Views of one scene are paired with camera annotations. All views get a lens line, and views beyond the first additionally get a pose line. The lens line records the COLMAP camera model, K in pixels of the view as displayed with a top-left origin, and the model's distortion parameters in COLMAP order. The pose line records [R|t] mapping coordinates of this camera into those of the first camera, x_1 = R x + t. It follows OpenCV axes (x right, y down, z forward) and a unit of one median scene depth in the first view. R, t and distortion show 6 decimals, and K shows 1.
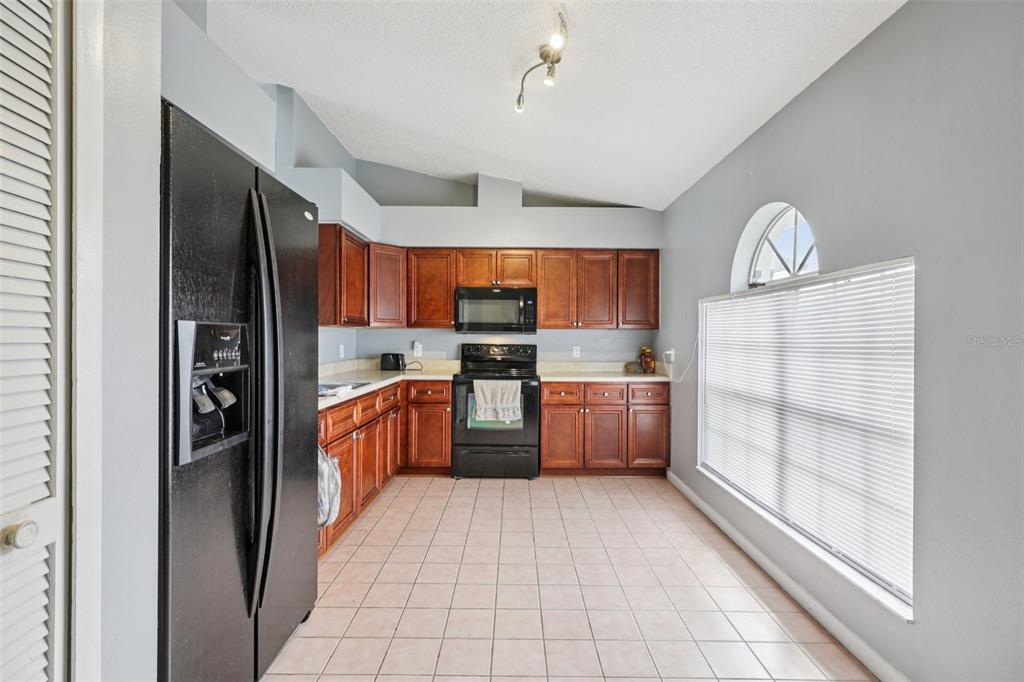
lens RADIAL K [[458.2, 0, 518.1], [0, 458.2, 339.4], [0, 0, 1]] dist [-0.001703, 0.001409]
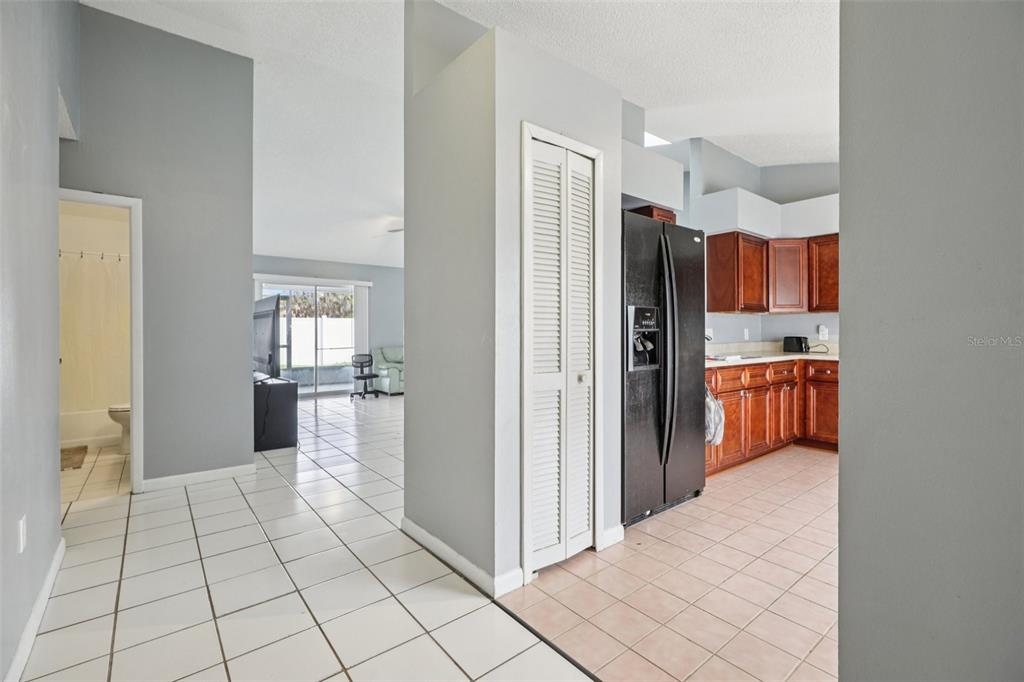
lens RADIAL K [[458.2, 0, 512.7], [0, 458.2, 333.1], [0, 0, 1]] dist [-0.001703, 0.001409]
pose [[0.621149, -0.004044, -0.783682, 0.267704], [0.002384, 0.999992, -0.003270, 0.040571], [0.783689, 0.000163, 0.621153, -0.335820]]
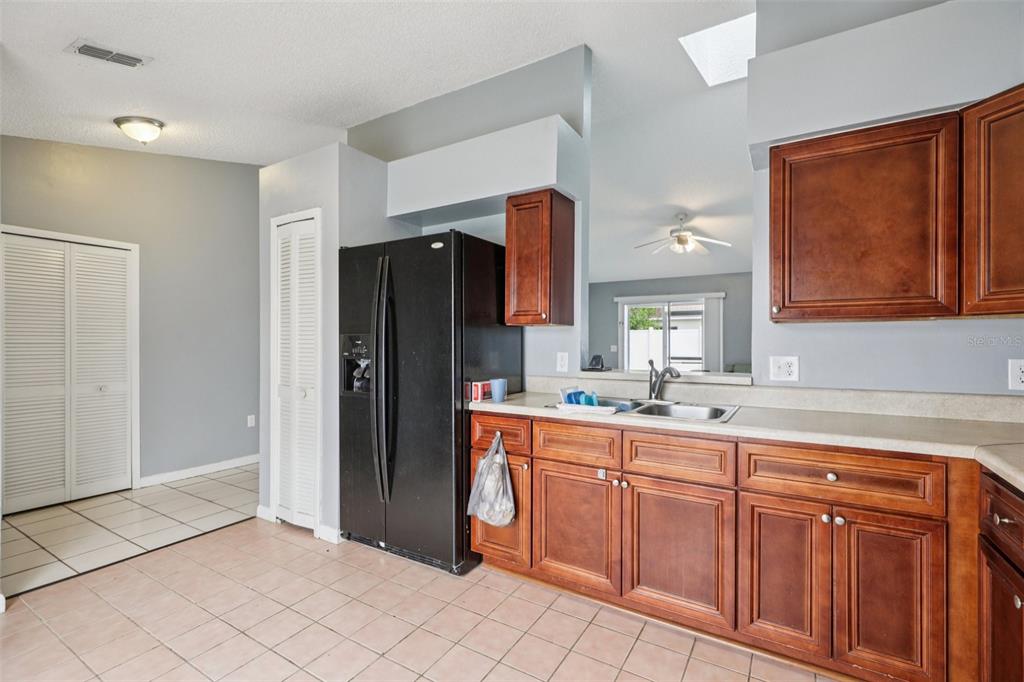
lens RADIAL K [[458.2, 0, 514.8], [0, 458.2, 342.6], [0, 0, 1]] dist [-0.001703, 0.001409]
pose [[-0.525630, -0.002052, -0.850711, 0.348396], [-0.003213, 0.999995, -0.000427, -0.000788], [0.850707, 0.002509, -0.525634, 1.281584]]
